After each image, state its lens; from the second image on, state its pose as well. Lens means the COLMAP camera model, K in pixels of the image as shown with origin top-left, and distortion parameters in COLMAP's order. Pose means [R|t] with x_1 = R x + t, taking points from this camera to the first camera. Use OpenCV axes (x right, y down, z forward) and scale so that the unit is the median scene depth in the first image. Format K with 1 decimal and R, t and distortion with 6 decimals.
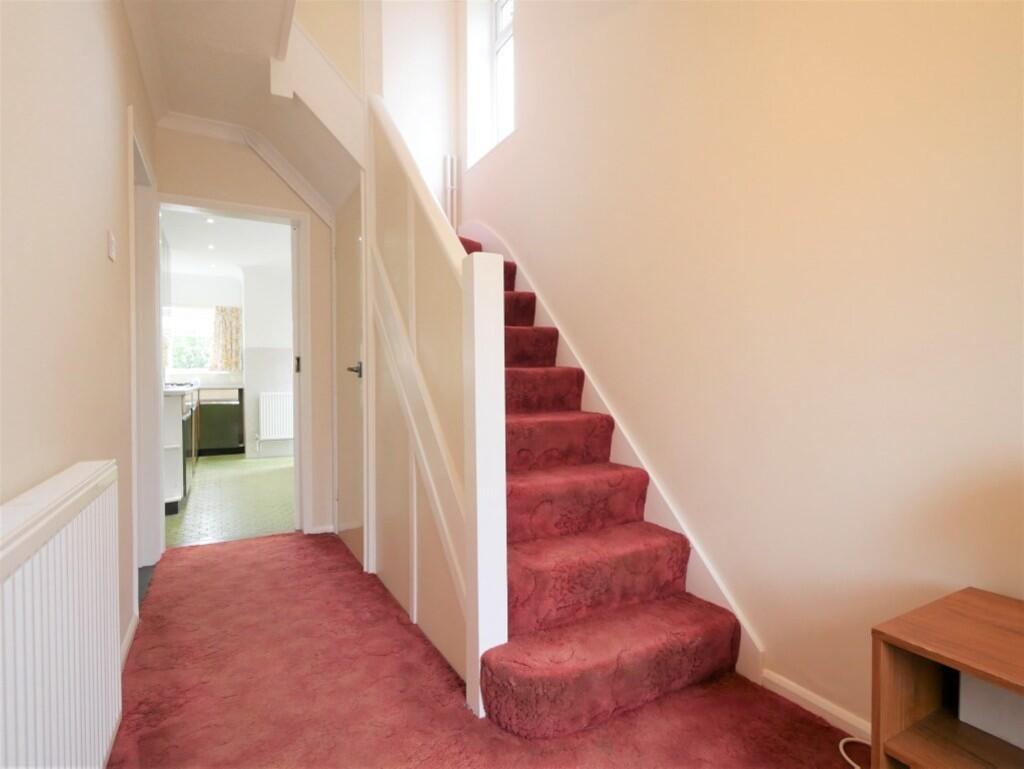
lens RADIAL K [[534.8, 0, 513.3], [0, 534.8, 385.2], [0, 0, 1]] dist [0.001815, 0.000146]
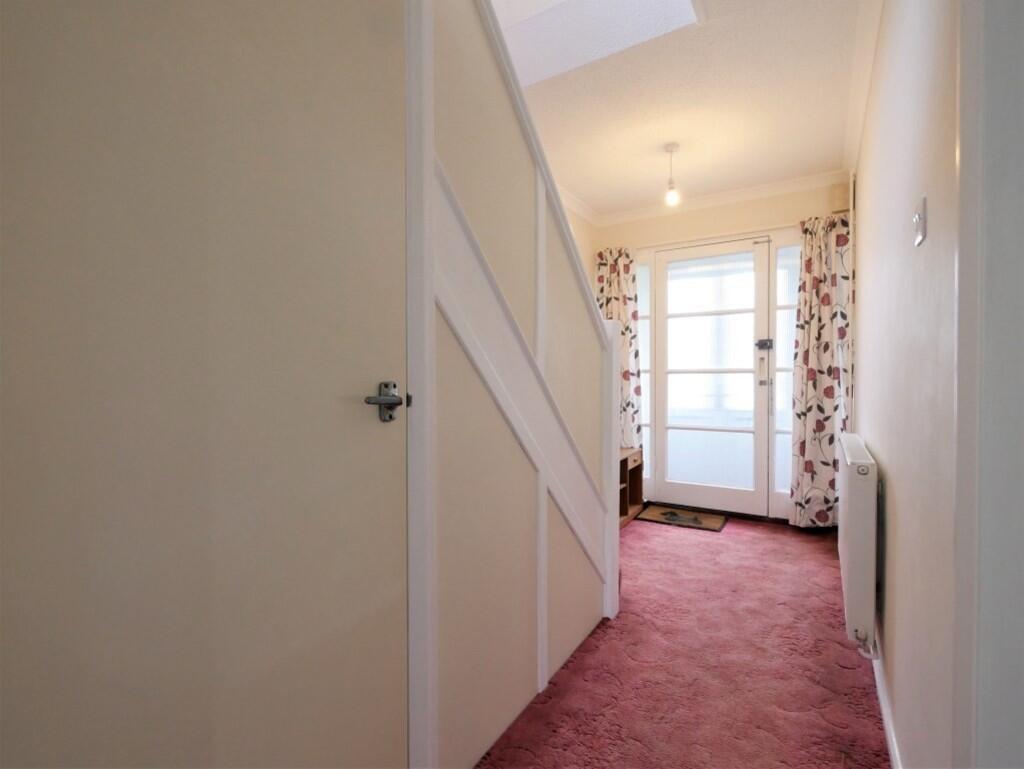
lens RADIAL K [[478.1, 0, 512.4], [0, 478.1, 384.2], [0, 0, 1]] dist [-0.000433, -0.000054]
pose [[-0.491766, -0.003741, 0.870720, -1.119368], [0.010127, 0.999899, 0.010016, -0.078759], [-0.870669, 0.013743, -0.491678, 1.912798]]
